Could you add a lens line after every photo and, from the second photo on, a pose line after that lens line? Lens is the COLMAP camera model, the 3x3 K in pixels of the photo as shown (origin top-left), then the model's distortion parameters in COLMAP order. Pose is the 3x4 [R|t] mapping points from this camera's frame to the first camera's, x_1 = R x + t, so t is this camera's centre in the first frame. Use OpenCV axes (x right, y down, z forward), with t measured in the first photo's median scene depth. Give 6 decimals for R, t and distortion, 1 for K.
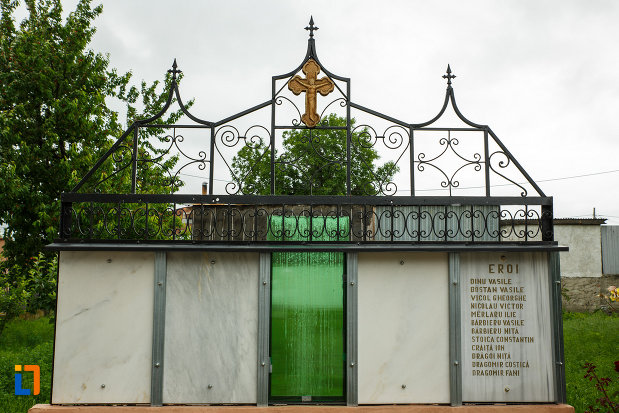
lens RADIAL K [[731.2, 0, 309.5], [0, 731.2, 206.5], [0, 0, 1]] dist [0.026566, 0.036997]
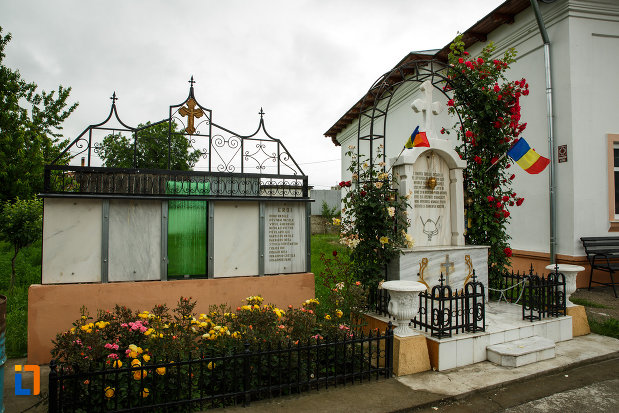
lens RADIAL K [[418.9, 0, 309.5], [0, 418.9, 206.5], [0, 0, 1]] dist [-0.129450, 0.094053]
pose [[0.927944, 0.009475, 0.372599, -0.109068], [-0.036082, 0.997265, 0.064501, -0.002953], [-0.370969, -0.073297, 0.925748, -0.112206]]
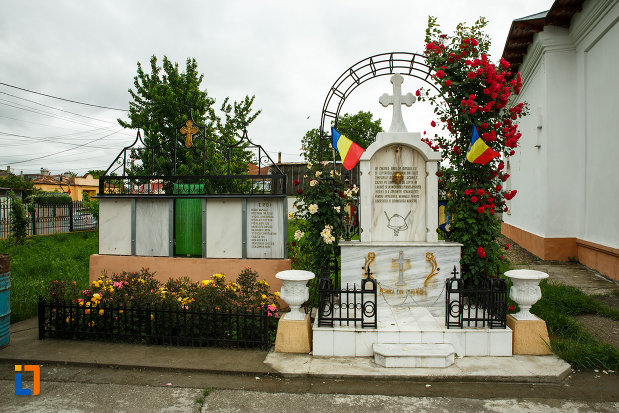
lens RADIAL K [[418.9, 0, 309.5], [0, 418.9, 206.5], [0, 0, 1]] dist [-0.129450, 0.094053]
pose [[0.991649, 0.001222, -0.128957, 0.588995], [0.012431, 0.994393, 0.105018, -0.053217], [0.128363, -0.105744, 0.986074, -0.348780]]
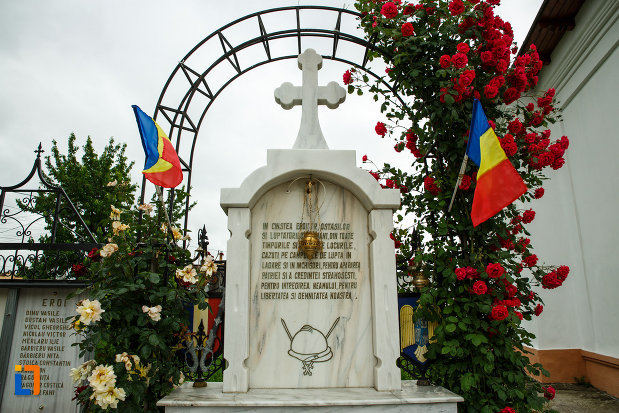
lens RADIAL K [[411.7, 0, 309.5], [0, 411.7, 206.5], [0, 0, 1]] dist [-0.128765, 0.083087]
pose [[0.999822, -0.007550, -0.017290, 0.698280], [0.004961, 0.989399, -0.145138, 0.024197], [0.018202, 0.145027, 0.989260, 0.338205]]
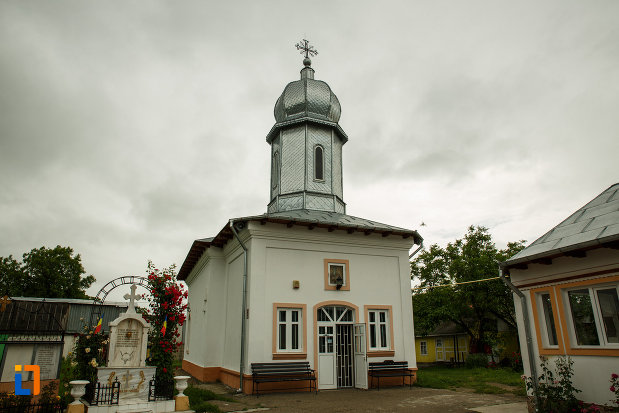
lens RADIAL K [[418.9, 0, 309.5], [0, 418.9, 206.5], [0, 0, 1]] dist [-0.129450, 0.094053]
pose [[0.837329, 0.165837, 0.520940, 0.179056], [-0.046164, 0.970926, -0.234885, -0.239349], [-0.544747, 0.172627, 0.820640, -1.928467]]
